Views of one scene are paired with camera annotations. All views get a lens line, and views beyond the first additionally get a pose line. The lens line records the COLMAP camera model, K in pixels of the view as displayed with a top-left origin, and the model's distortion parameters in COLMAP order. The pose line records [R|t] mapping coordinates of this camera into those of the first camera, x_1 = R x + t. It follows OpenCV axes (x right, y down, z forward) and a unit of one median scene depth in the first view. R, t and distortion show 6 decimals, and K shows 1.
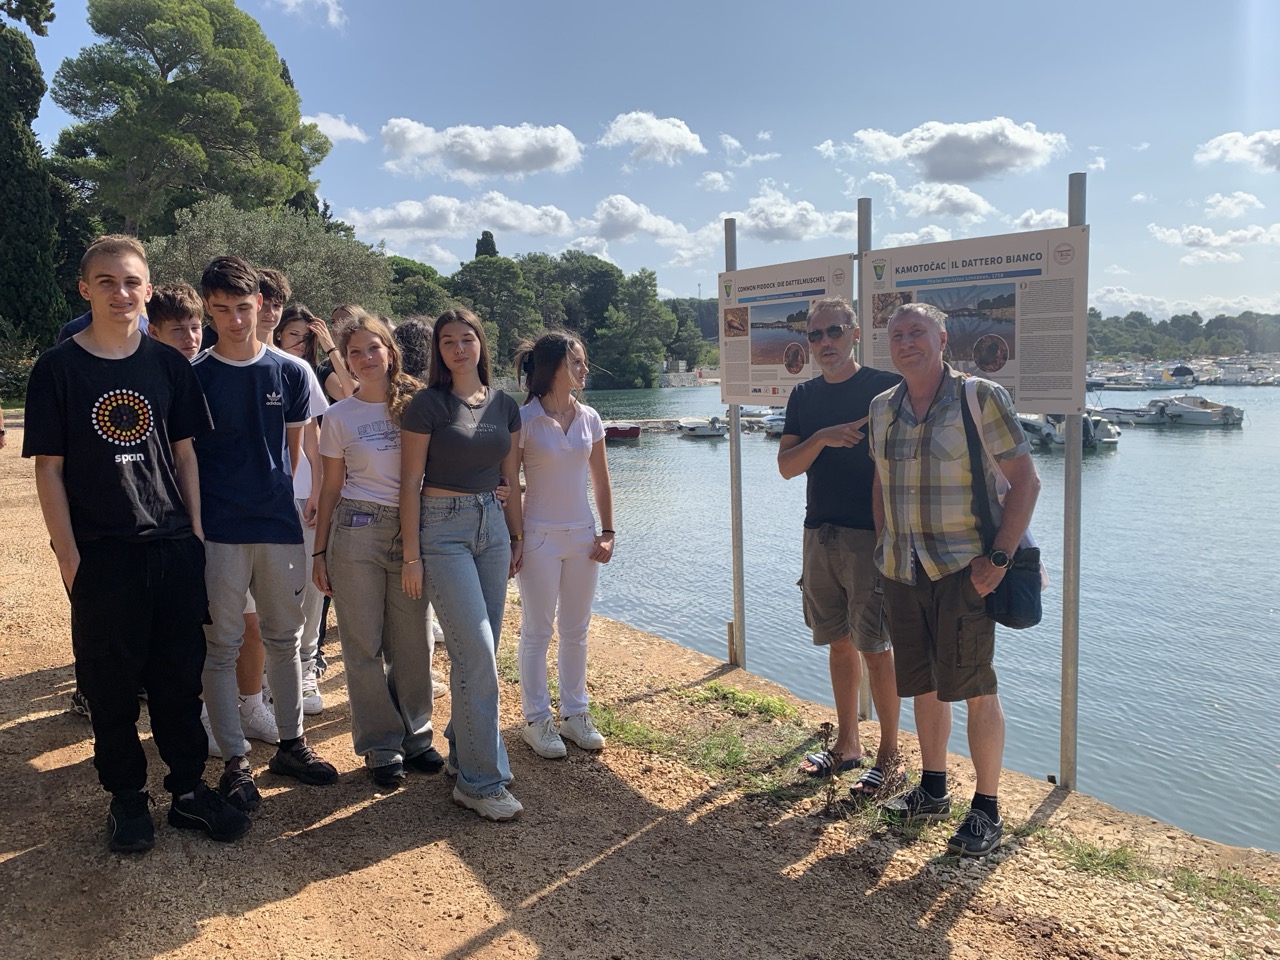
lens RADIAL K [[958.4, 0, 641.3], [0, 958.4, 479.3], [0, 0, 1]] dist [0.018526, -0.012437]
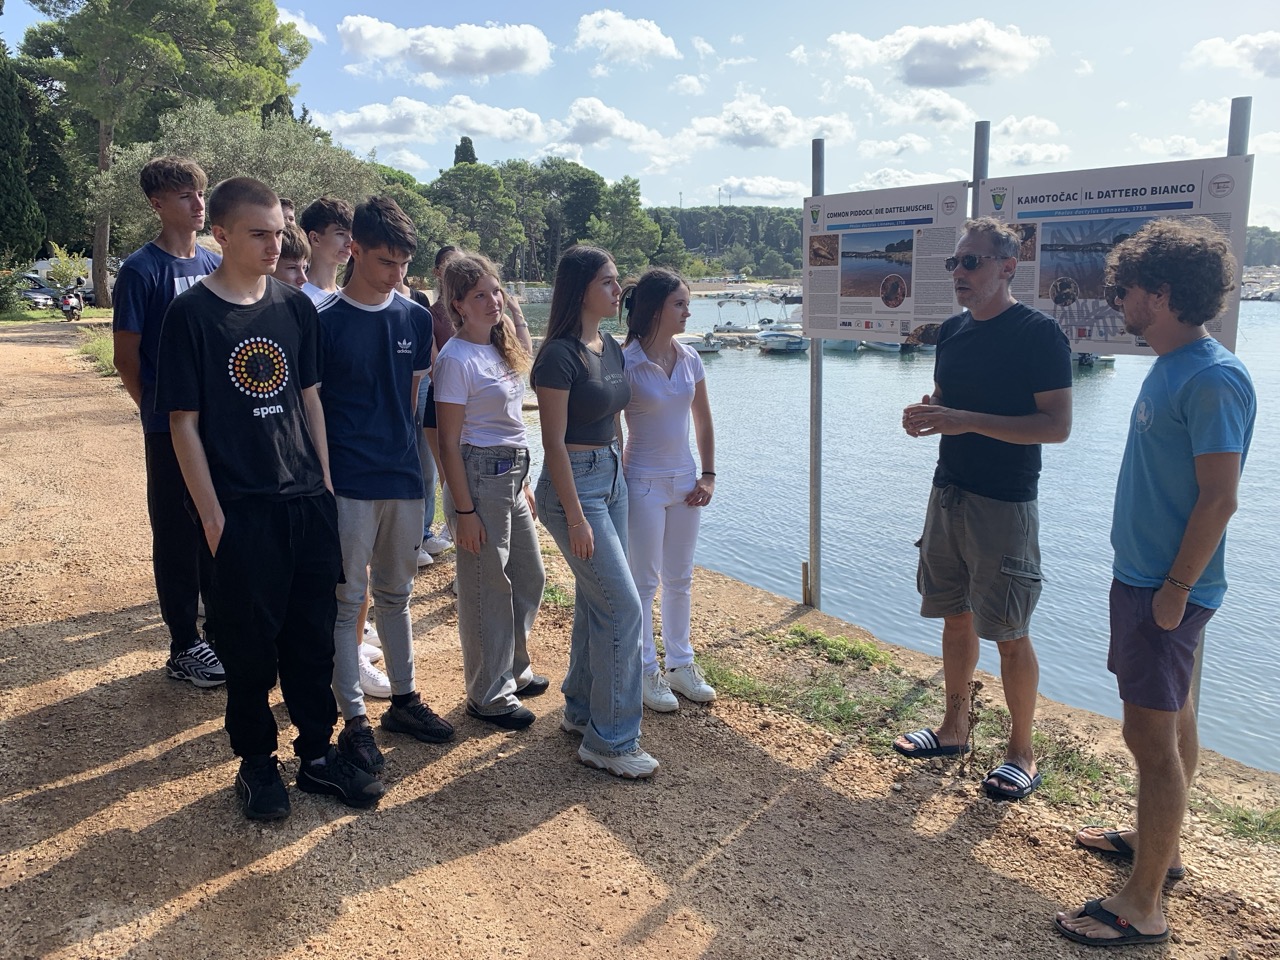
lens RADIAL K [[958.4, 0, 602.2], [0, 958.4, 445.2], [0, 0, 1]] dist [0.018526, -0.012437]
pose [[0.999974, 0.004009, 0.006035, -0.145651], [-0.004364, 0.998187, 0.060030, -0.032038], [-0.005783, -0.060055, 0.998178, 0.045849]]
